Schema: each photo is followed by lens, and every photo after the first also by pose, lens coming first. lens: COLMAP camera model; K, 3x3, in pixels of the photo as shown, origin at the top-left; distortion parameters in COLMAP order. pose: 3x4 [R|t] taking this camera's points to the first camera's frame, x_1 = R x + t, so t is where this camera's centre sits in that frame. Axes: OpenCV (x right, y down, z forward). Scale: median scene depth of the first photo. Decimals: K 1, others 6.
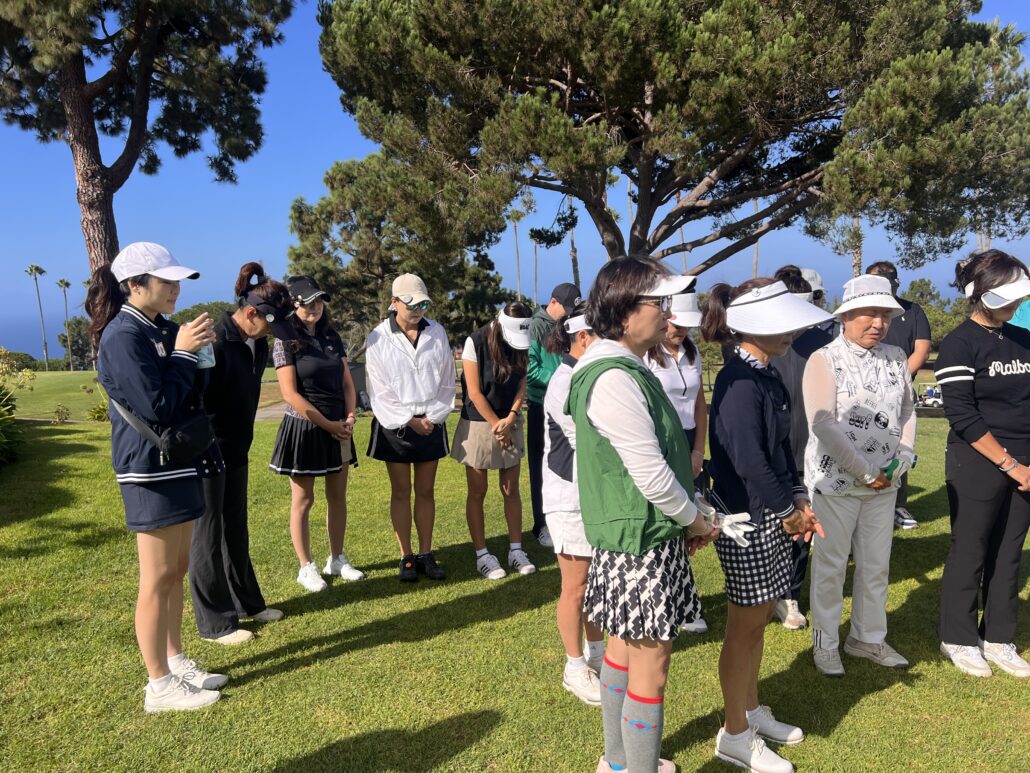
lens RADIAL K [[765.4, 0, 517.4], [0, 765.4, 391.9], [0, 0, 1]] dist [0.062066, -0.077665]
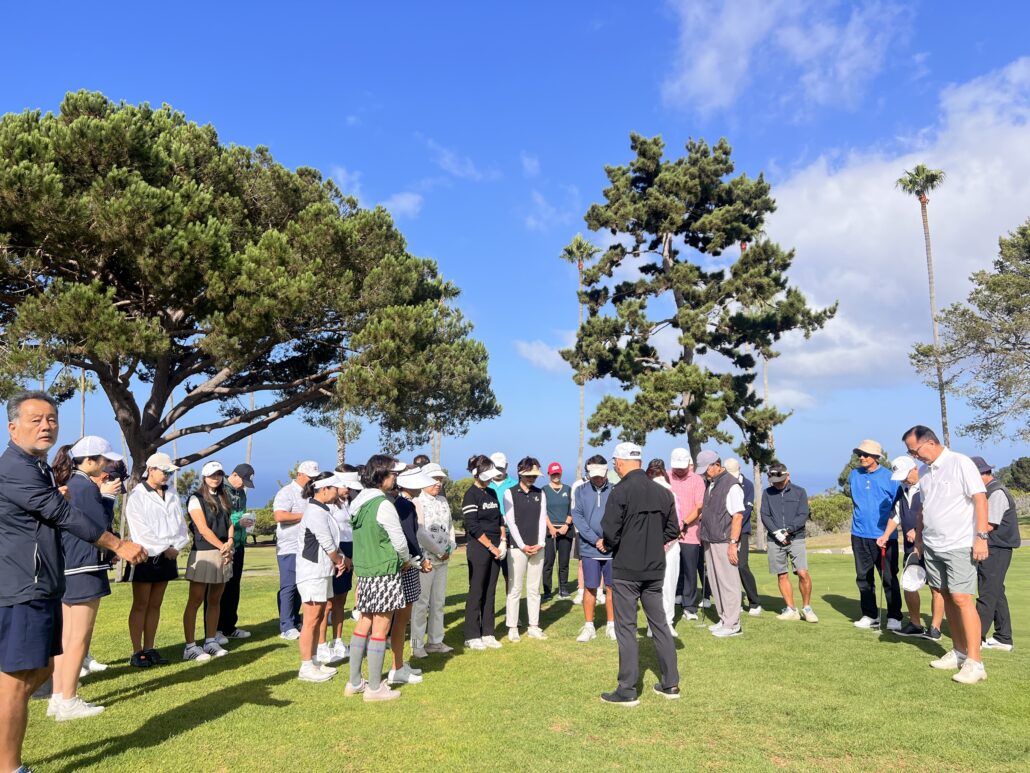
lens RADIAL K [[765.4, 0, 529.9], [0, 765.4, 365.4], [0, 0, 1]] dist [0.062066, -0.077665]
pose [[0.785586, 0.111280, 0.608664, -0.120422], [0.053421, 0.967824, -0.245892, 0.022304], [-0.616442, 0.225685, 0.754364, -0.152447]]
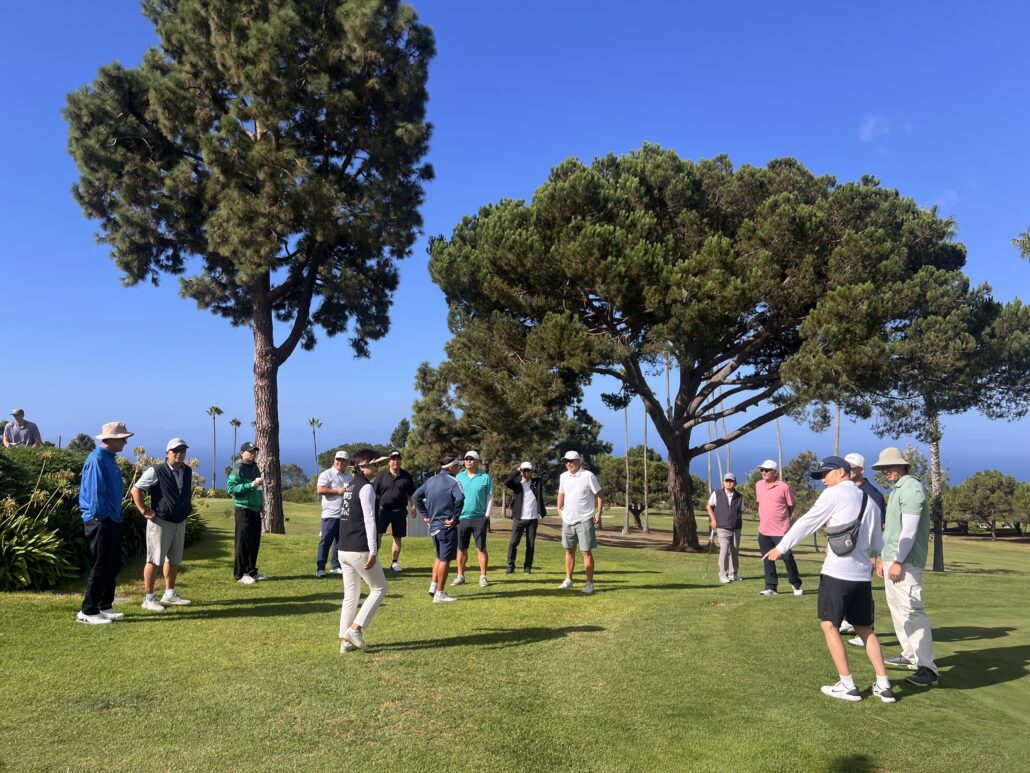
lens RADIAL K [[765.4, 0, 511.1], [0, 765.4, 380.2], [0, 0, 1]] dist [0.062066, -0.077665]
pose [[0.982865, 0.020536, -0.183181, 0.168781], [-0.057444, 0.978410, -0.198532, 0.016173], [0.175149, 0.205653, 0.962824, -0.297746]]
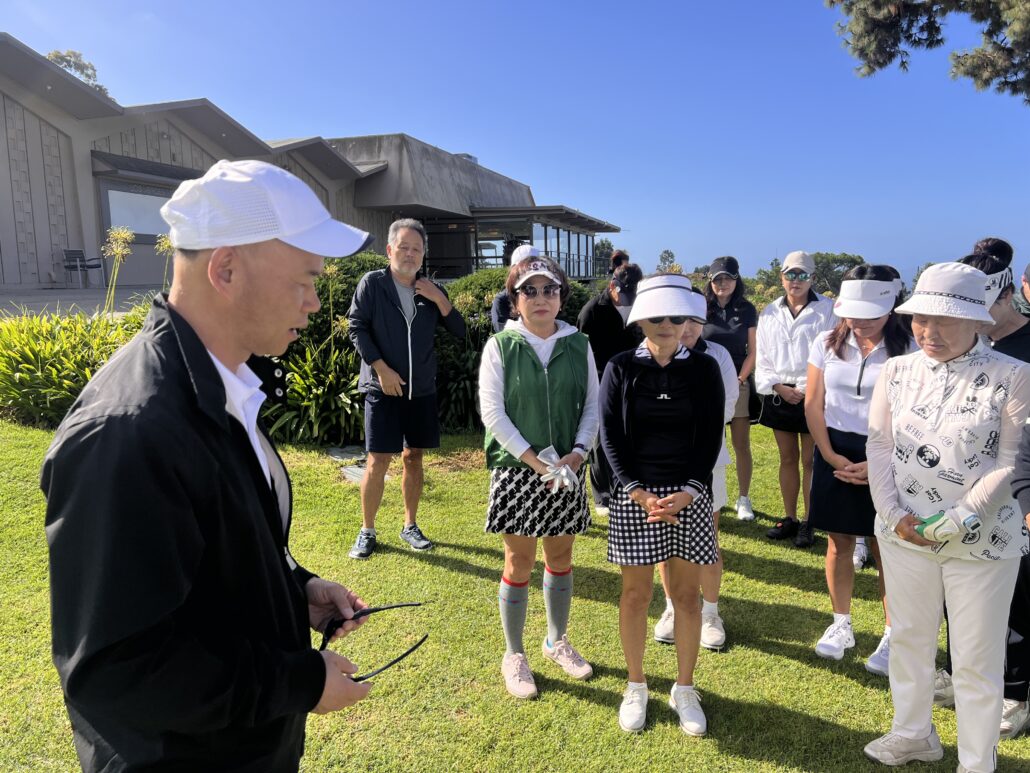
lens RADIAL K [[765.4, 0, 521.7], [0, 765.4, 368.4], [0, 0, 1]] dist [0.062066, -0.077665]
pose [[0.366334, 0.127313, -0.921733, 0.169347], [-0.108153, 0.989707, 0.093717, -0.012217], [0.924177, 0.065356, 0.376332, 0.062048]]
